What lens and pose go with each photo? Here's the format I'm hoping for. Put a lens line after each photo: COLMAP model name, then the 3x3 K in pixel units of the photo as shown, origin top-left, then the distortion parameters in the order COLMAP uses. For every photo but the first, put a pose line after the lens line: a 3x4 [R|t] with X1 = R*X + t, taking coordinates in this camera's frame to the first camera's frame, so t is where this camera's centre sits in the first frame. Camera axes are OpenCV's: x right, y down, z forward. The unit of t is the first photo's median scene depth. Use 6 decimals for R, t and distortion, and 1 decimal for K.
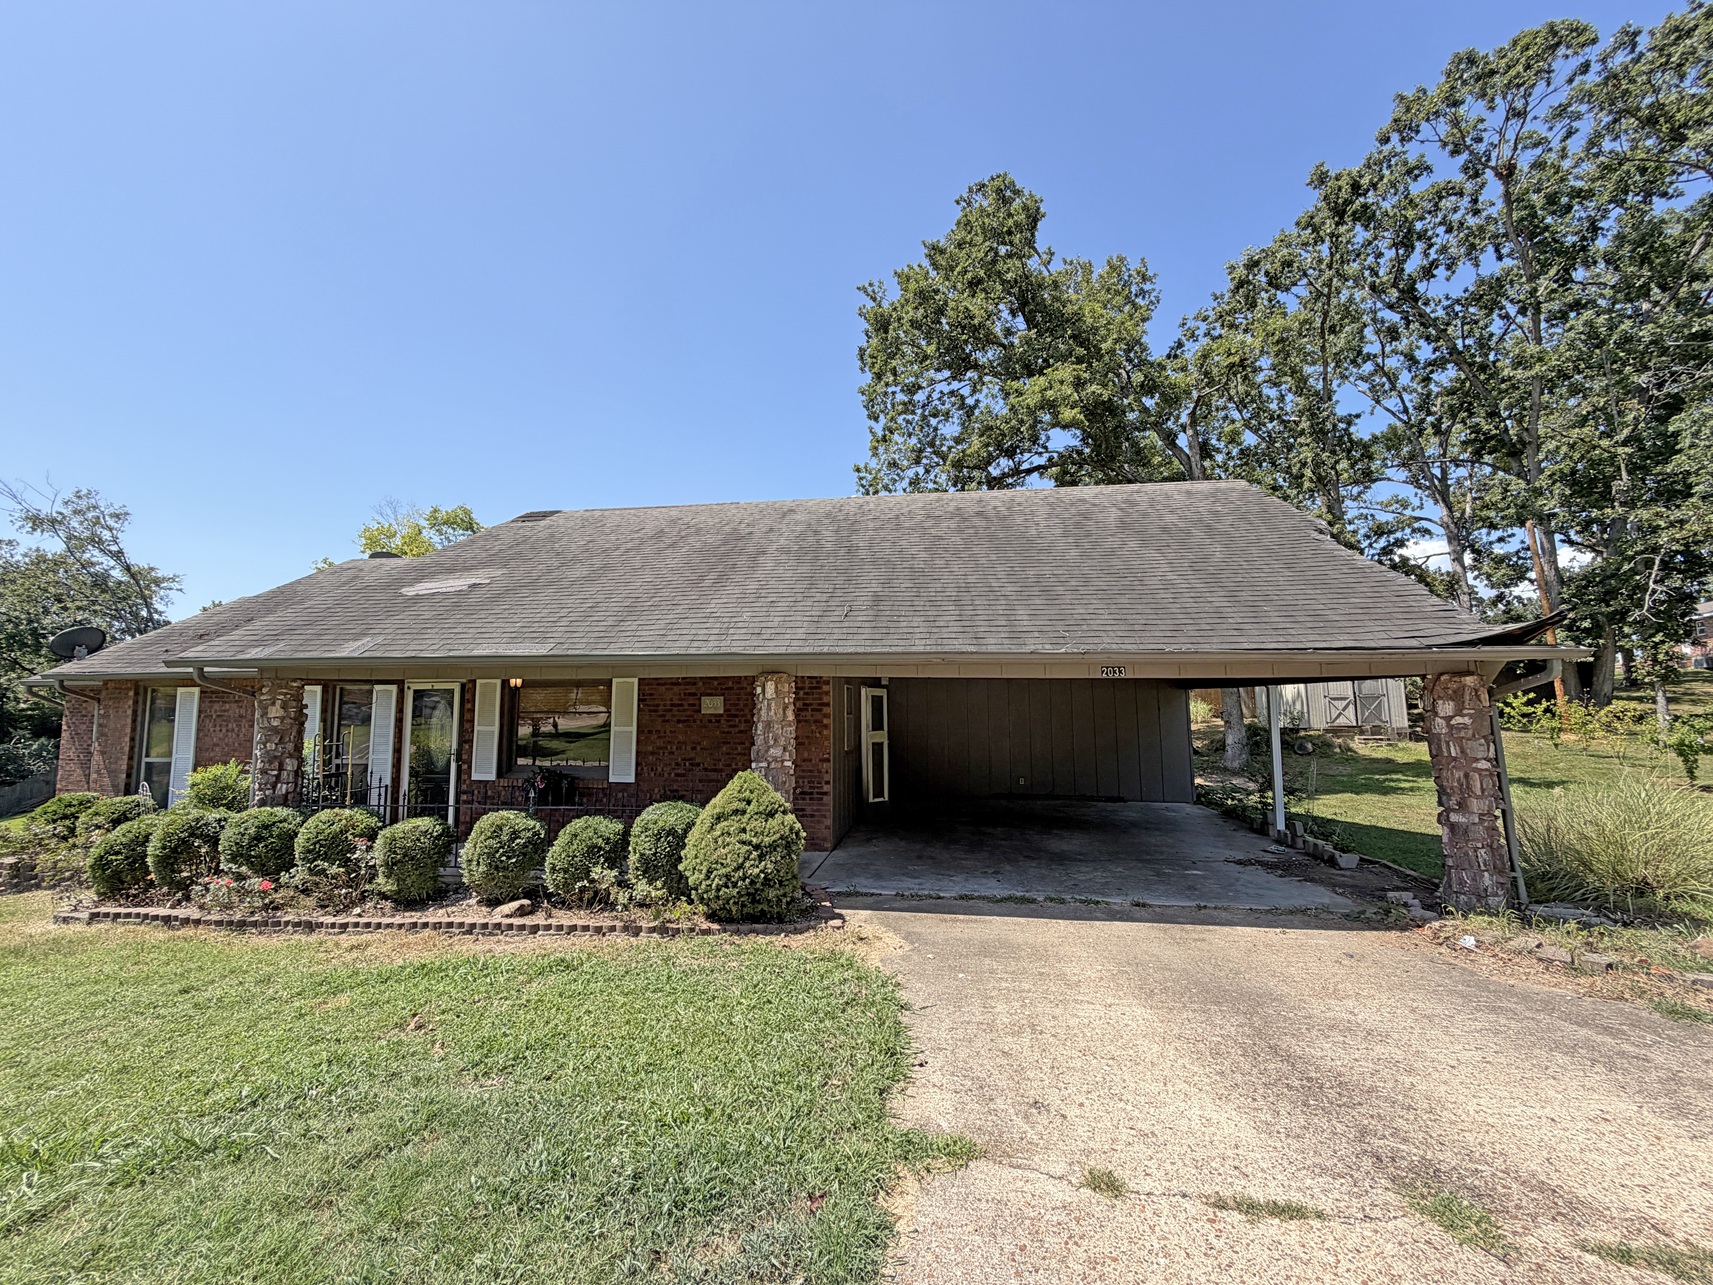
lens RADIAL K [[668.4, 0, 850.1], [0, 668.4, 647.4], [0, 0, 1]] dist [0.028573, -0.017126]
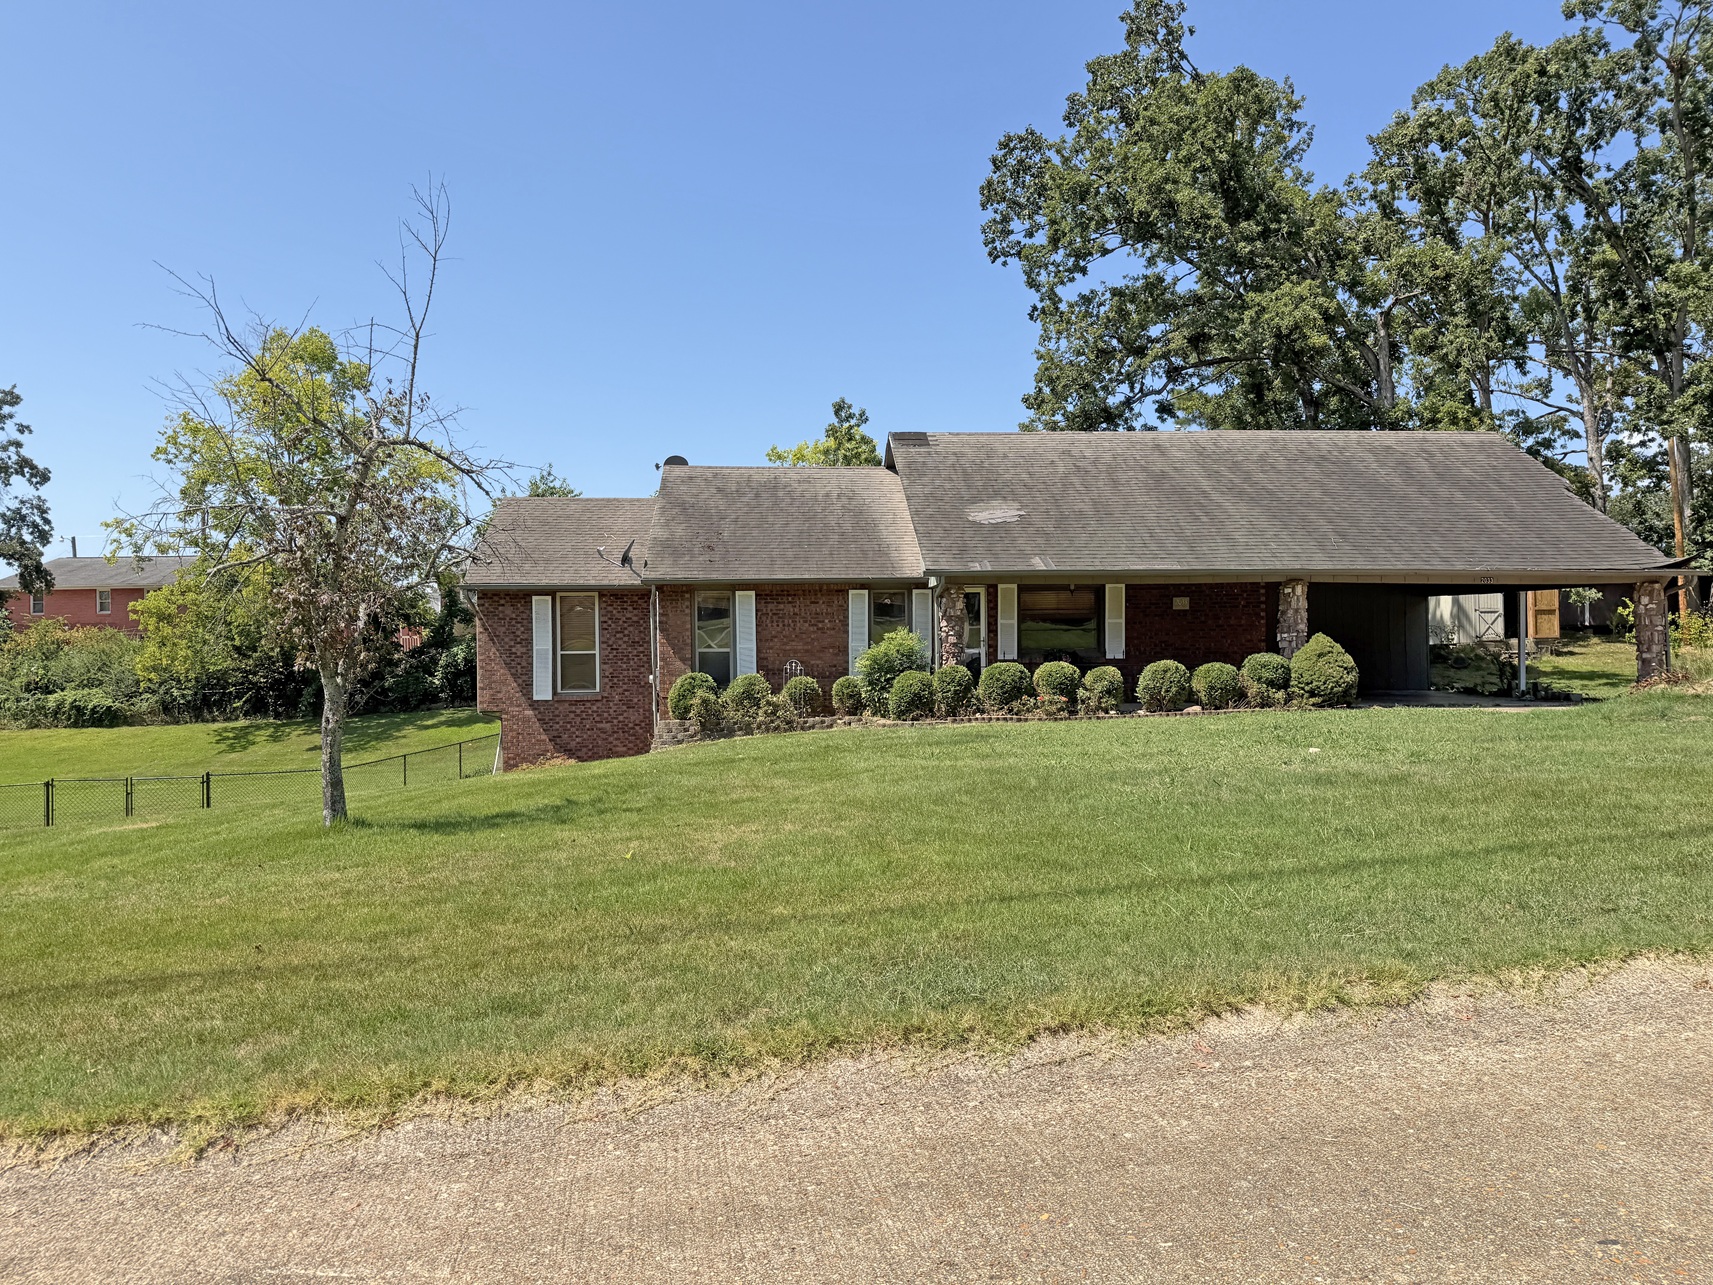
lens RADIAL K [[1214.2, 0, 822.5], [0, 1214.2, 651.0], [0, 0, 1]] dist [0.073463, -0.078167]
pose [[0.978651, -0.006726, 0.205417, -0.573282], [-0.011659, 0.996038, 0.088161, -0.012454], [-0.205196, -0.088674, 0.974696, -0.526705]]
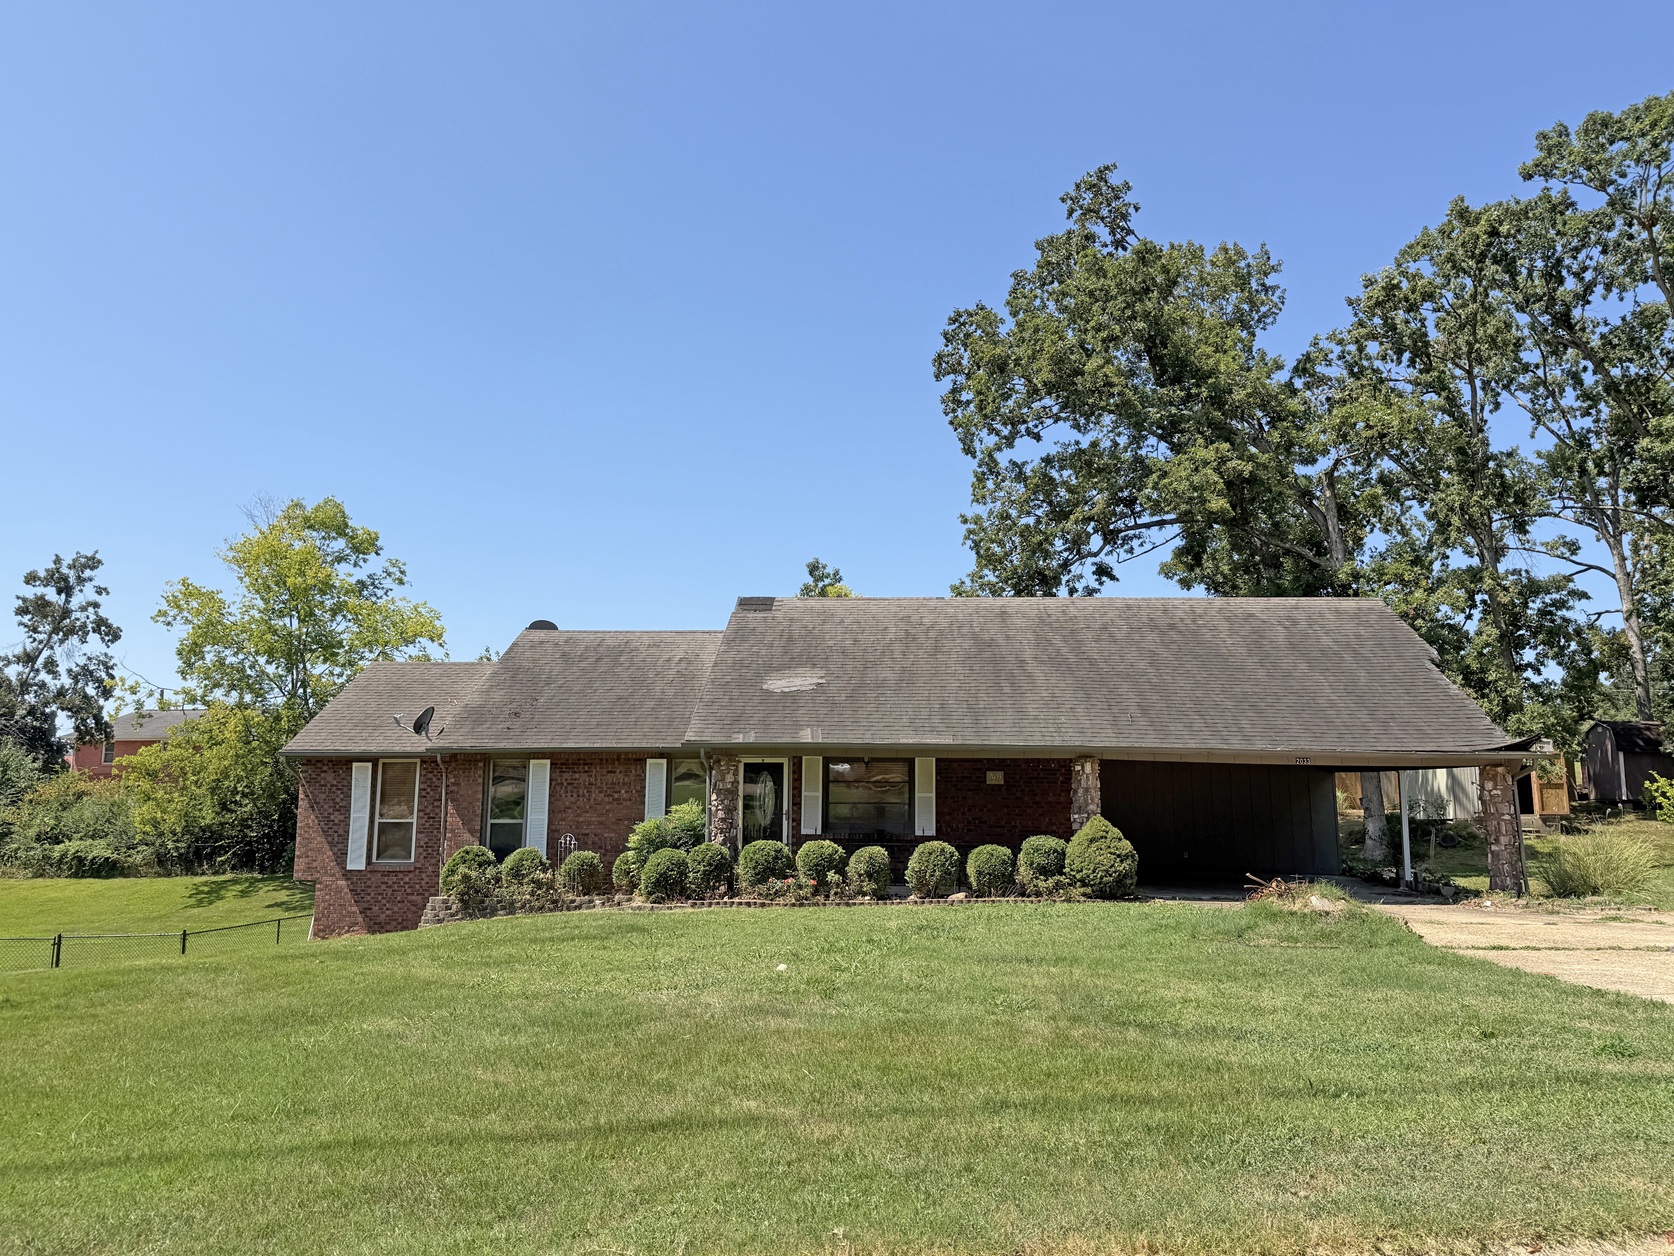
lens RADIAL K [[1189.6, 0, 837.0], [0, 1189.6, 628.0], [0, 0, 1]] dist [0.158106, -0.212122]
pose [[0.994454, 0.023069, 0.102614, -0.300178], [-0.017824, 0.998502, -0.051739, -0.032492], [-0.103654, 0.049623, 0.993375, -0.526460]]
